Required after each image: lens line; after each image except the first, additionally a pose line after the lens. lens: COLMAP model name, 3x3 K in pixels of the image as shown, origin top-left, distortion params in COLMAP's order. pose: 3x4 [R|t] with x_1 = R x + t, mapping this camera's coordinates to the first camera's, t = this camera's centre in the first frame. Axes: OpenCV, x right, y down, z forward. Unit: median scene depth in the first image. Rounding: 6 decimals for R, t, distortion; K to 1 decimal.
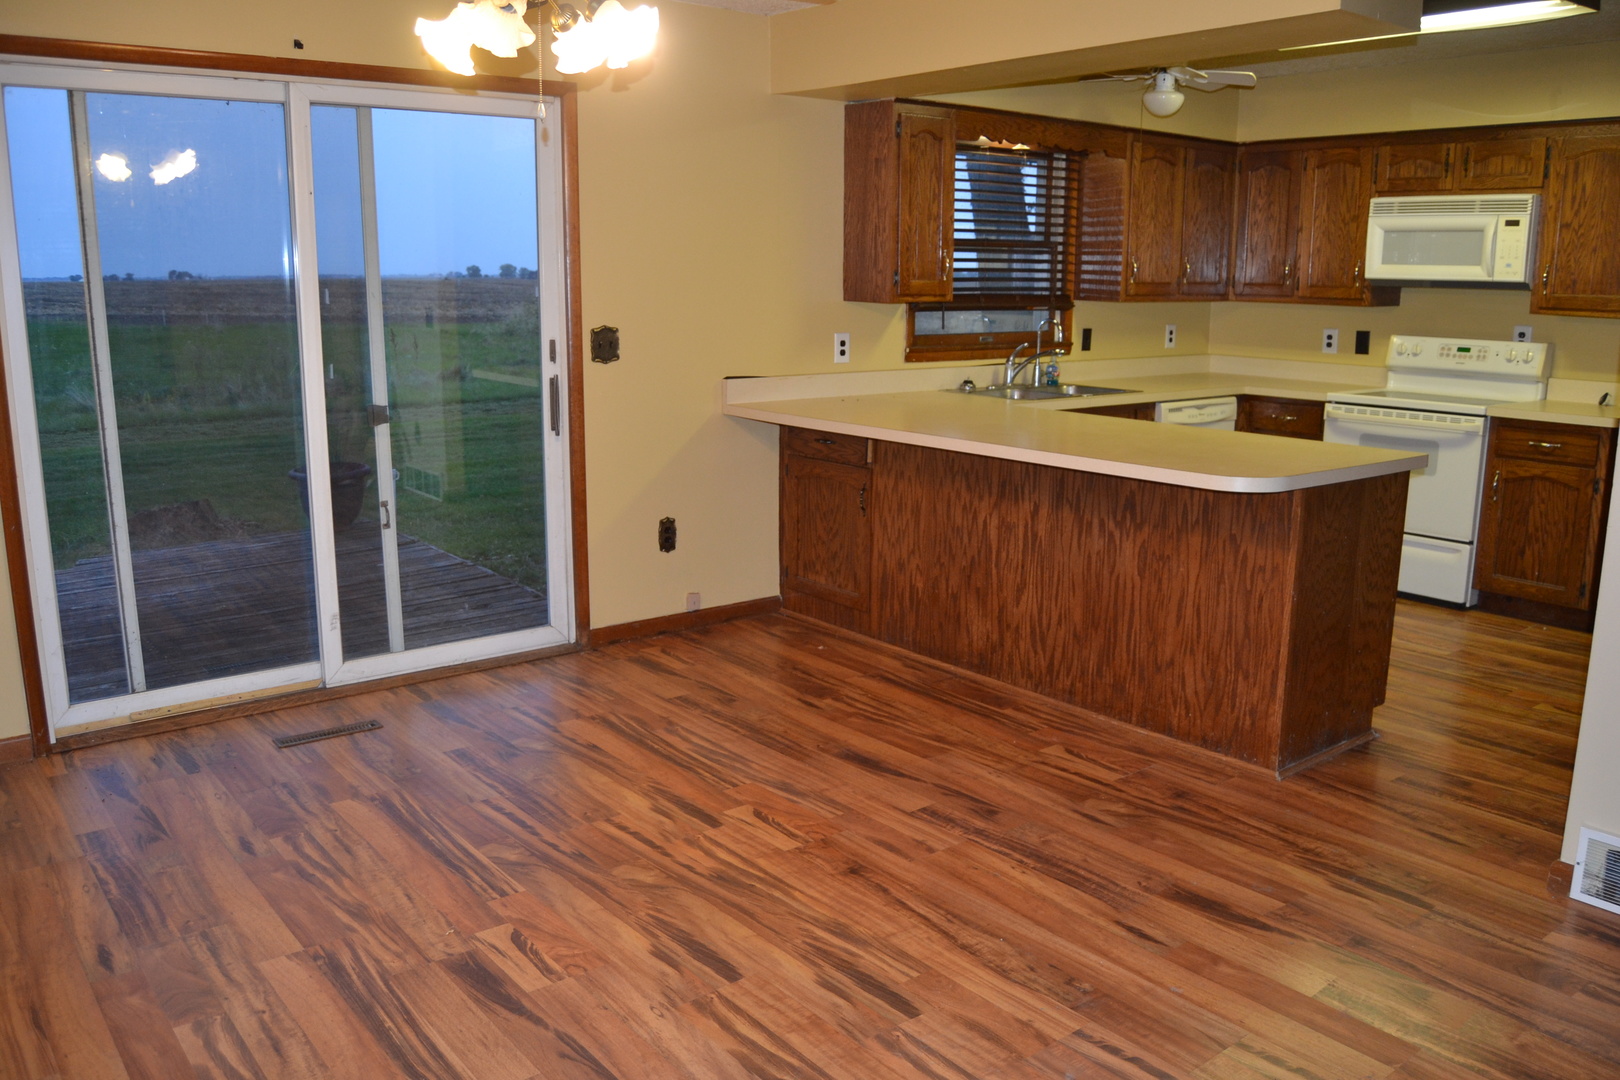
lens RADIAL K [[1280.8, 0, 811.4], [0, 1280.8, 539.8], [0, 0, 1]] dist [-0.093858, 0.036702]
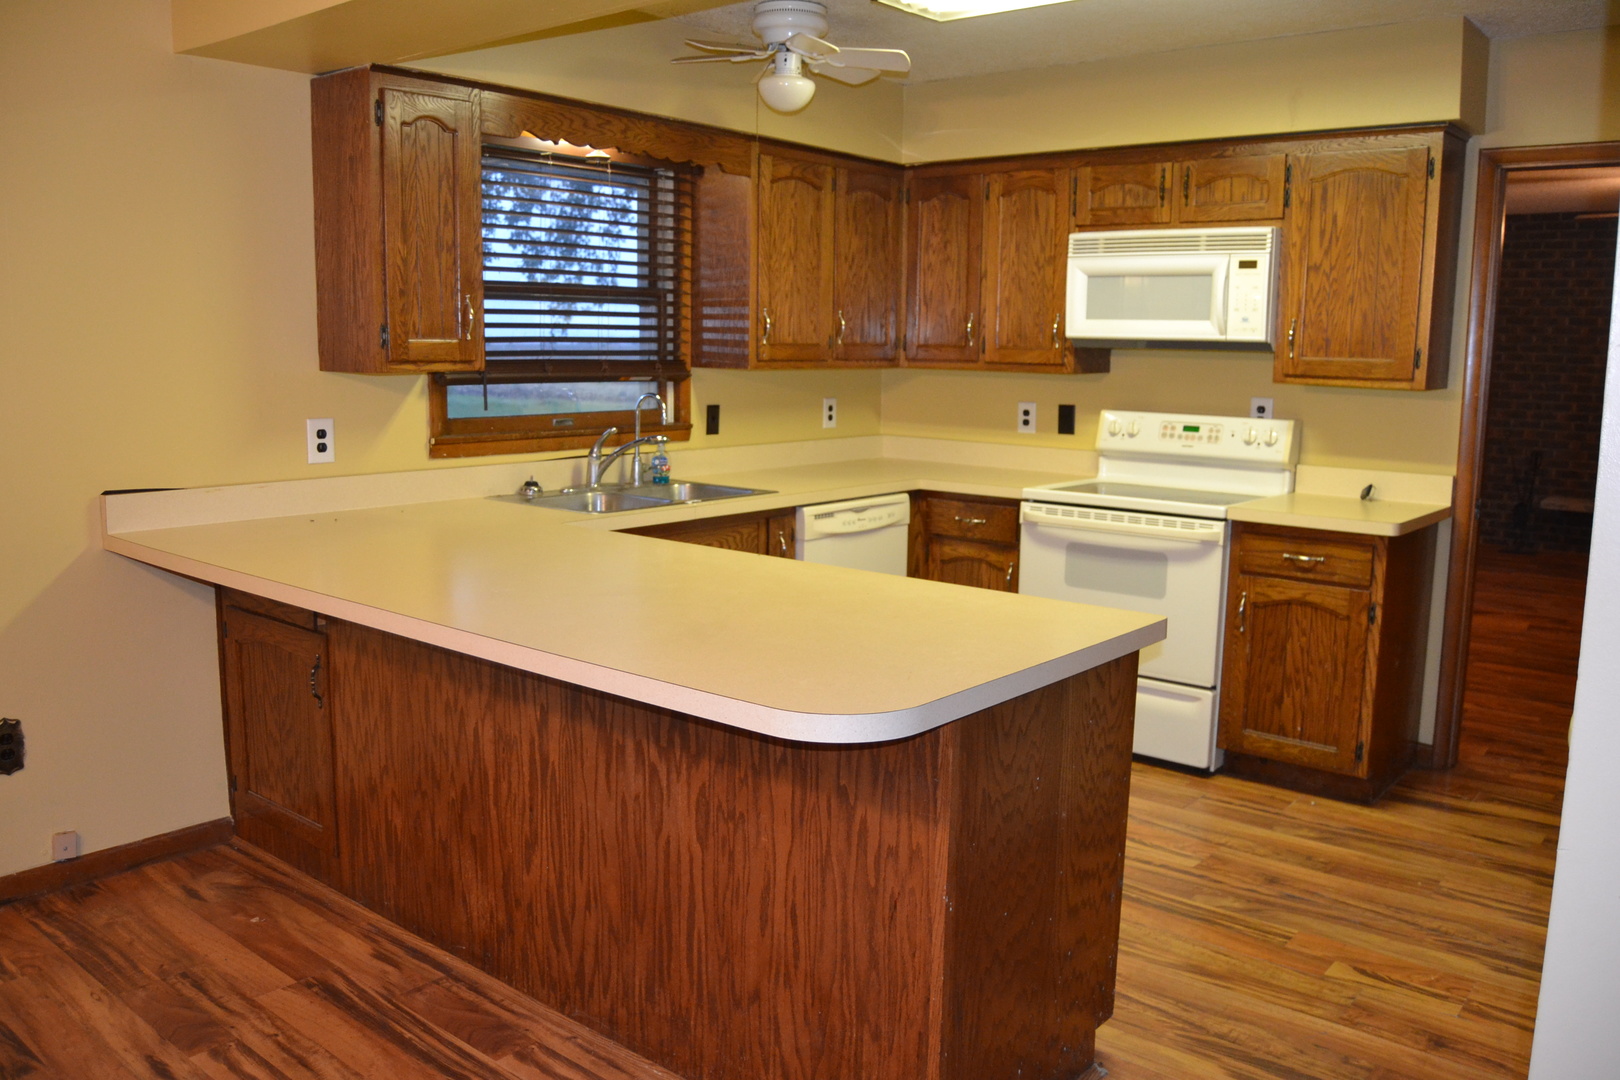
lens RADIAL K [[1280.8, 0, 810.1], [0, 1280.8, 542.3], [0, 0, 1]] dist [-0.093858, 0.036702]
pose [[0.979125, -0.023169, 0.201937, 0.148190], [0.033006, 0.998420, -0.045479, -0.061461], [-0.200564, 0.051195, 0.978342, 0.320078]]
